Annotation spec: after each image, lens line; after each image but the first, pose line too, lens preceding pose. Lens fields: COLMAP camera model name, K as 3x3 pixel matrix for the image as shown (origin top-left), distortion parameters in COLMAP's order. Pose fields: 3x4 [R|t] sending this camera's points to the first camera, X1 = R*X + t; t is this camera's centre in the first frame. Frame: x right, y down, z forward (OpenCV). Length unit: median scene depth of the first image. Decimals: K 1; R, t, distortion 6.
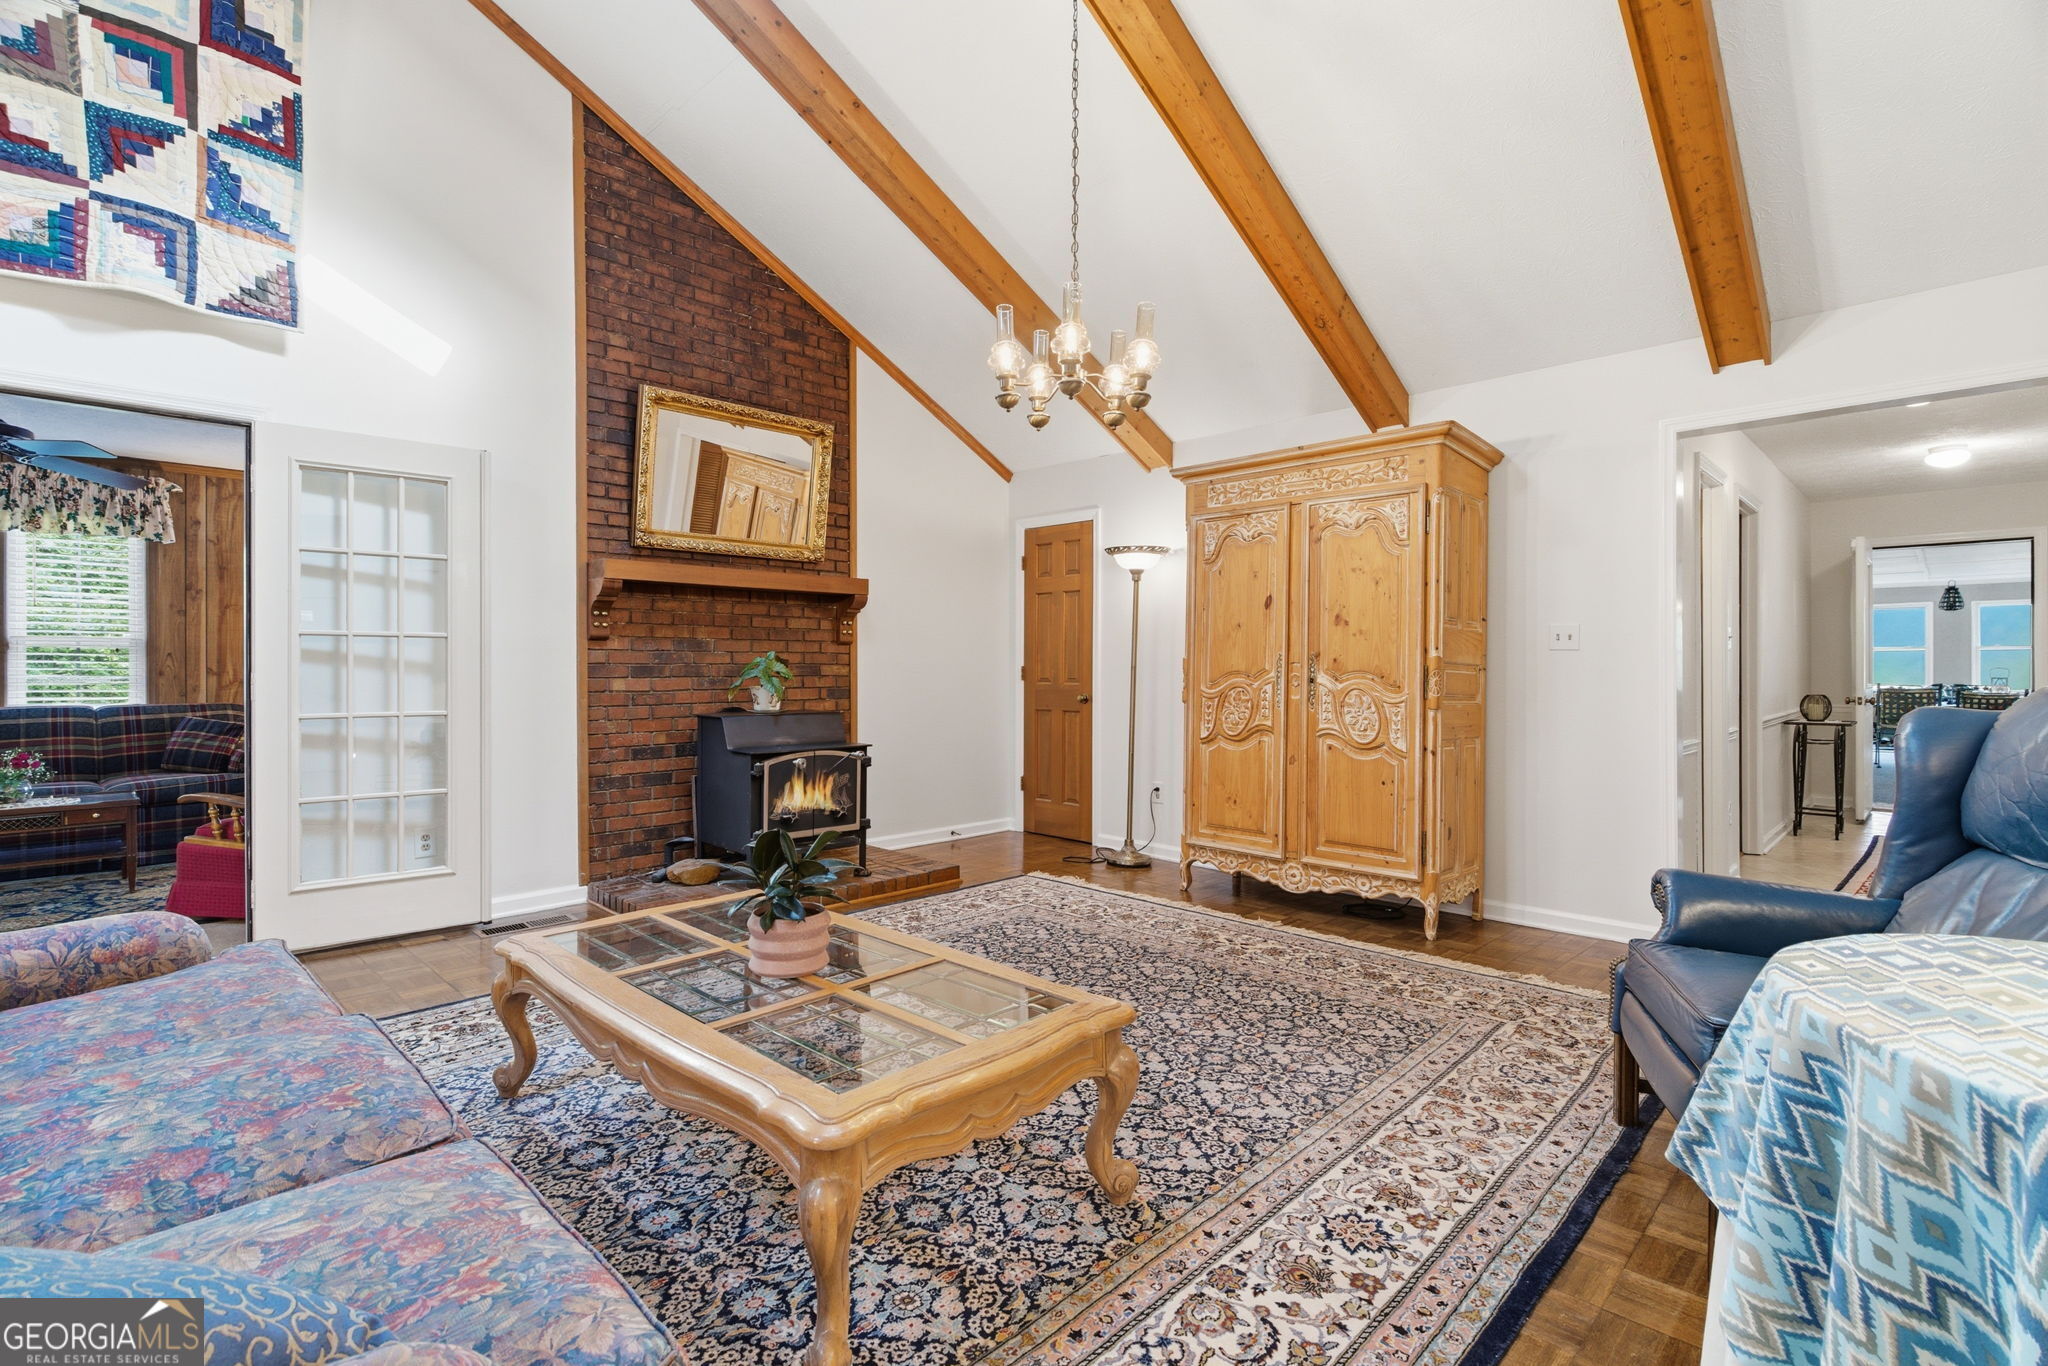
lens RADIAL K [[938.4, 0, 1017.4], [0, 938.4, 669.8], [0, 0, 1]] dist [0.003582, -0.001049]
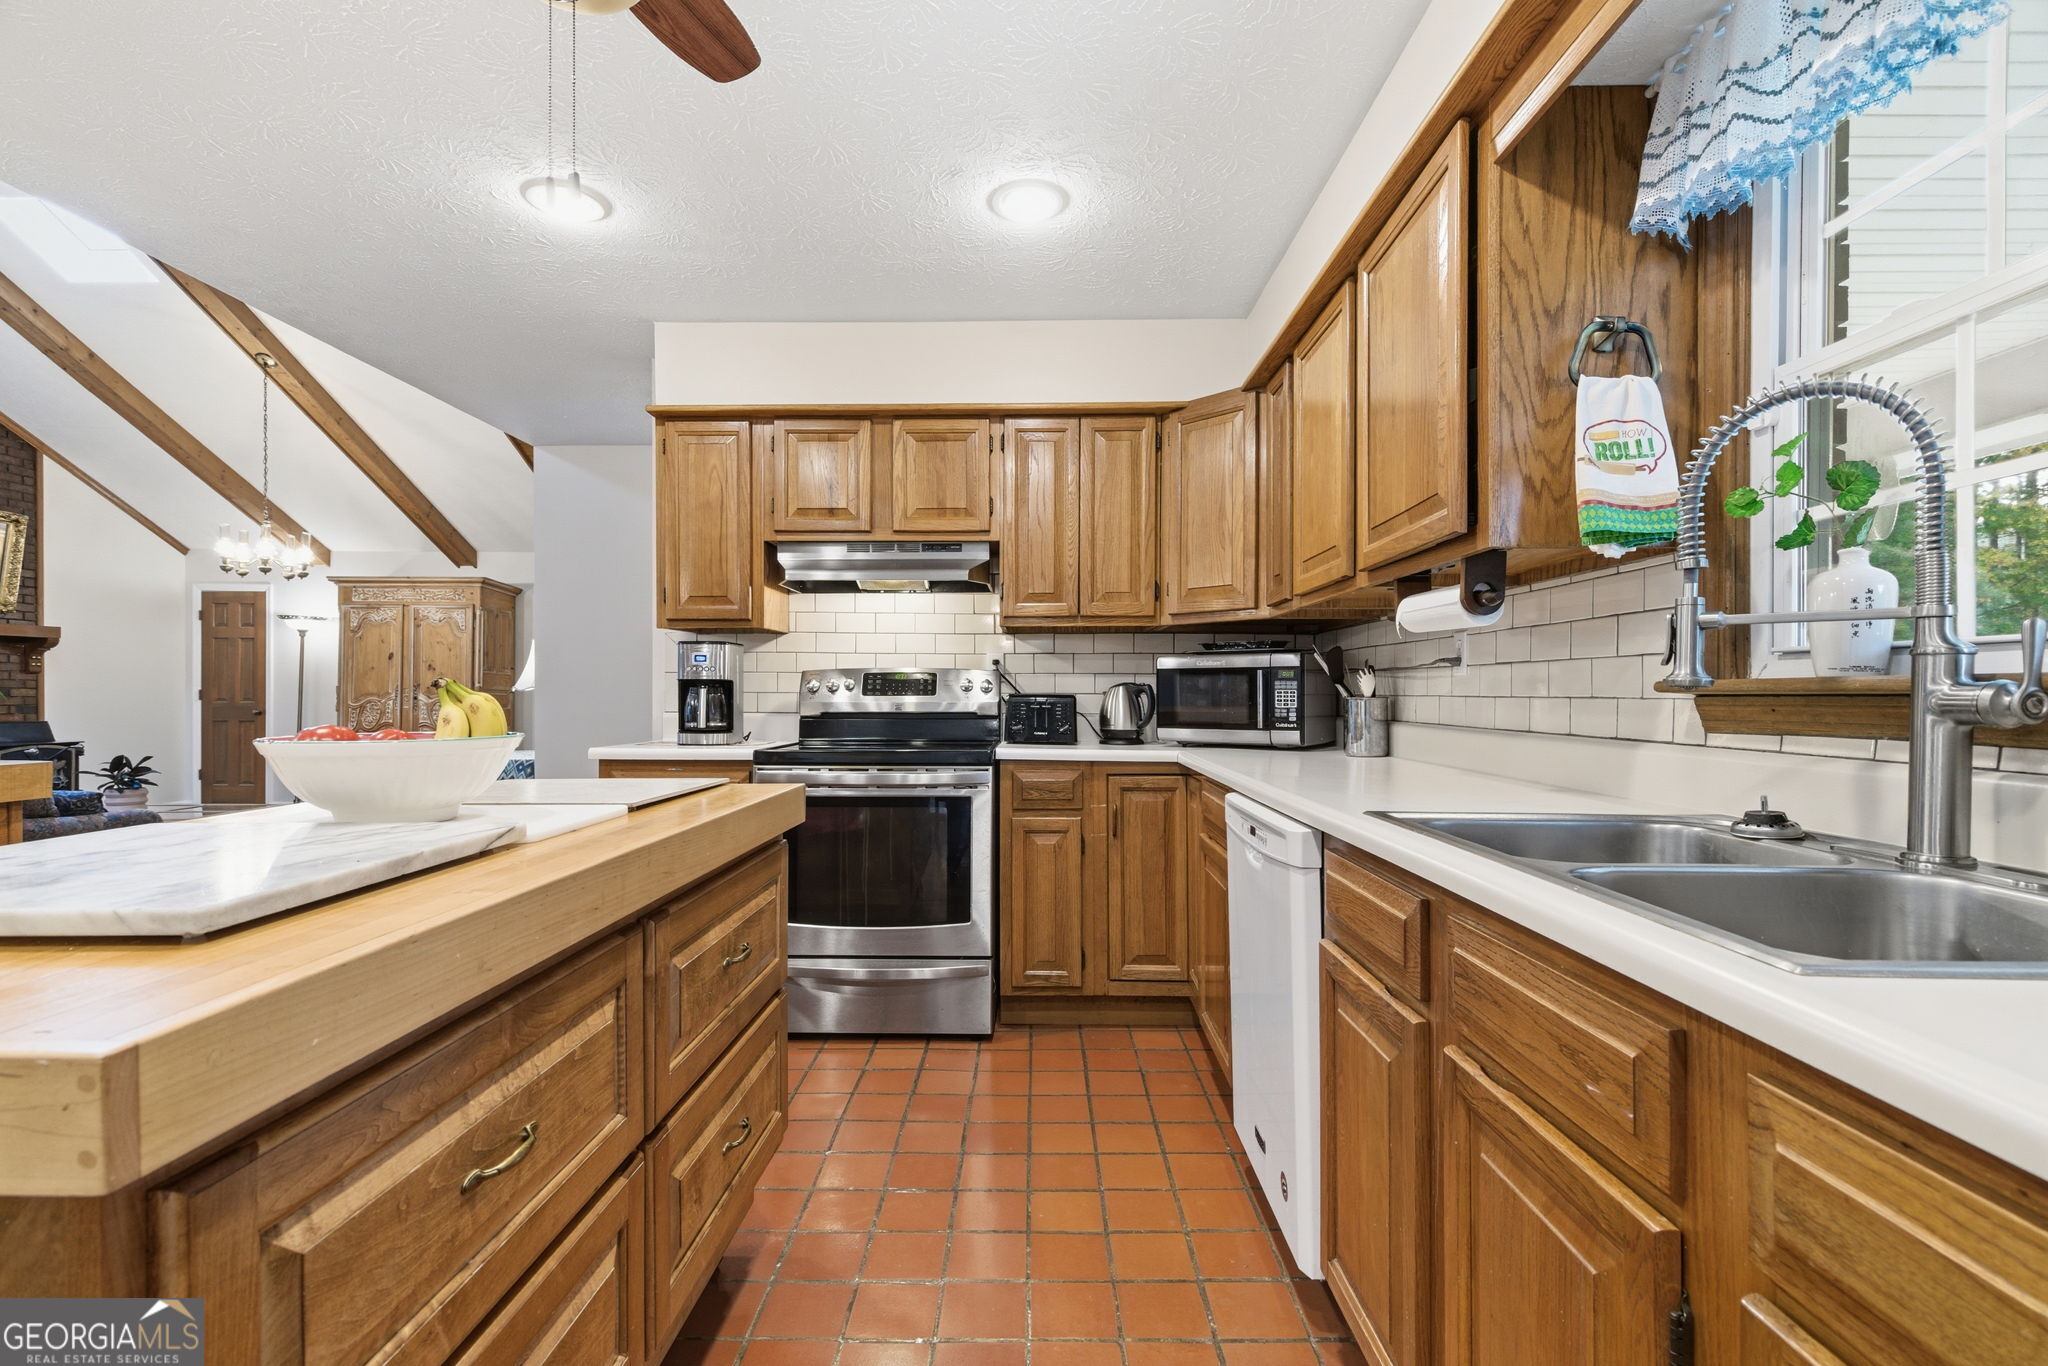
lens RADIAL K [[938.4, 0, 1025.1], [0, 938.4, 700.2], [0, 0, 1]] dist [0.003582, -0.001049]
pose [[0.712350, -0.003204, 0.701817, -0.121417], [-0.000409, 0.999988, 0.004980, 0.004448], [-0.701824, -0.003834, 0.712340, -1.014421]]
